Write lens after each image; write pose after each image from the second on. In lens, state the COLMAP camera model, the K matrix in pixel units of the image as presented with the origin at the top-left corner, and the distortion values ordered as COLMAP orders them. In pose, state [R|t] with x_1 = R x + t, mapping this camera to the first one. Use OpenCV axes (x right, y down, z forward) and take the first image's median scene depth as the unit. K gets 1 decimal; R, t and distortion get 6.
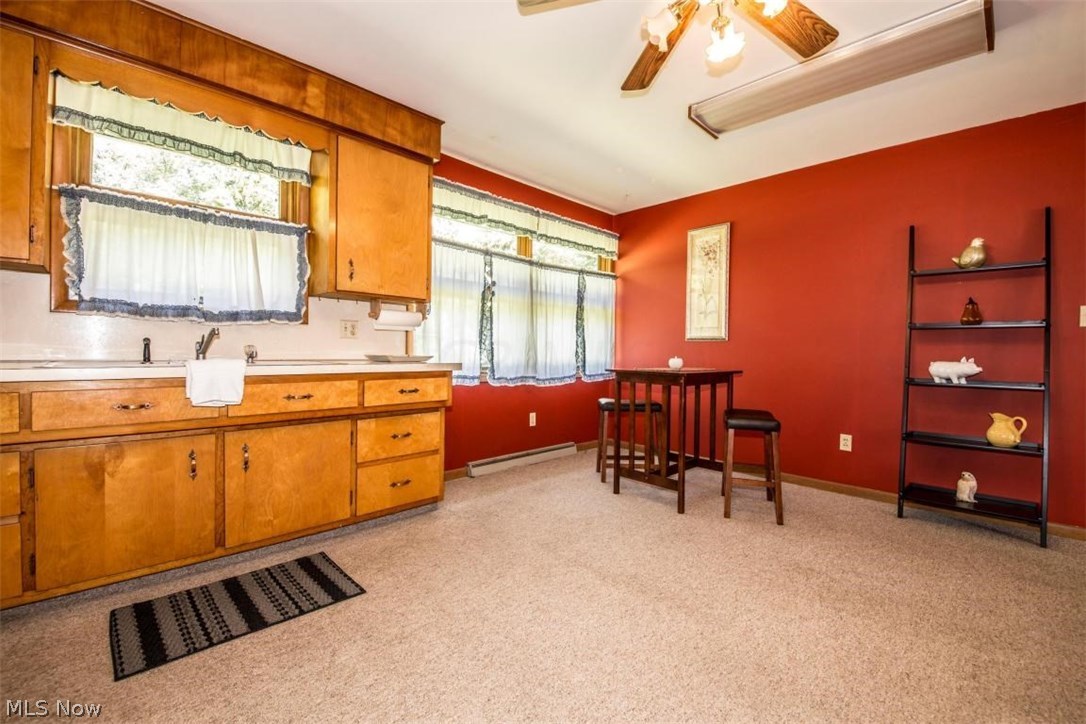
lens RADIAL K [[457.7, 0, 534.3], [0, 457.7, 353.9], [0, 0, 1]] dist [0.016703, -0.023270]
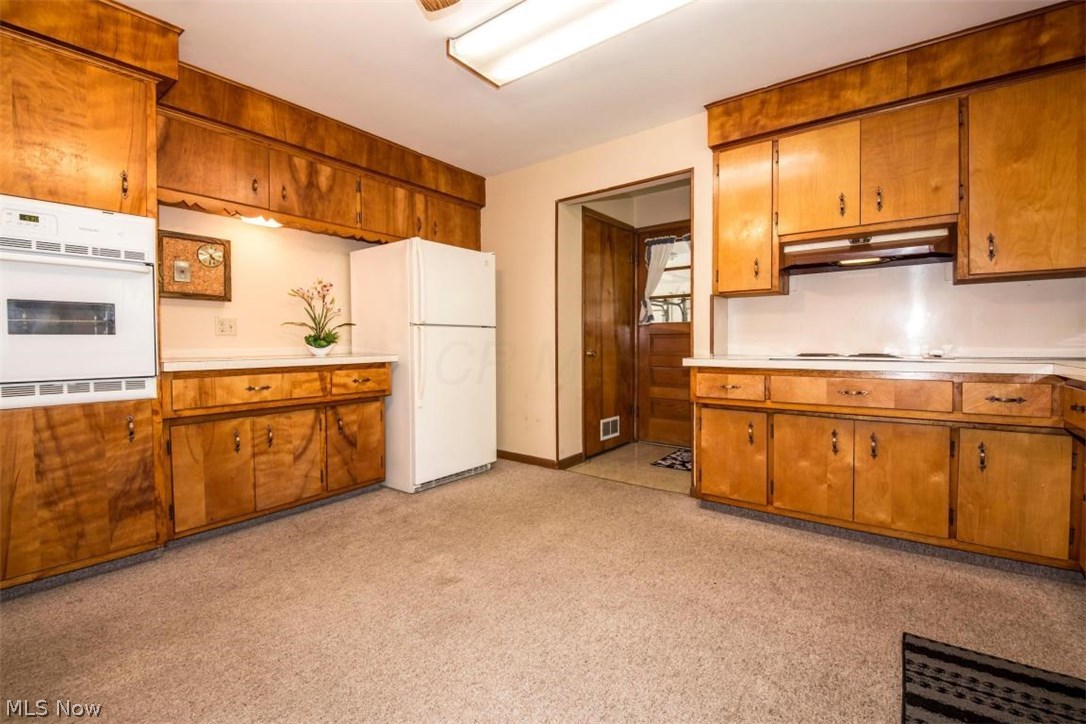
lens RADIAL K [[472.9, 0, 538.7], [0, 472.9, 356.0], [0, 0, 1]] dist [0.020156, -0.021923]
pose [[-0.988556, -0.006185, -0.150728, 0.089319], [-0.011379, 0.999370, 0.033626, -0.007742], [0.150425, 0.034956, -0.988003, 0.979584]]
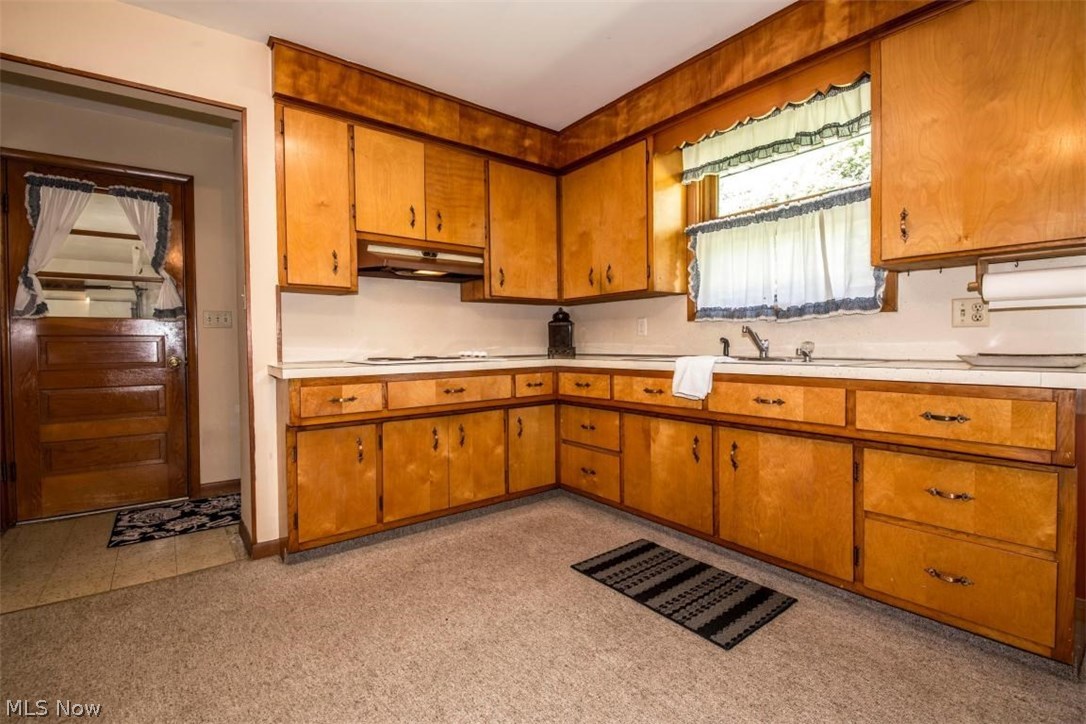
lens RADIAL K [[486.8, 0, 541.2], [0, 486.8, 354.9], [0, 0, 1]] dist [0.017658, -0.018493]
pose [[-0.109937, 0.008198, -0.993905, 0.342577], [-0.000720, 0.999965, 0.008328, -0.000657], [0.993938, 0.001631, -0.109927, 0.519860]]
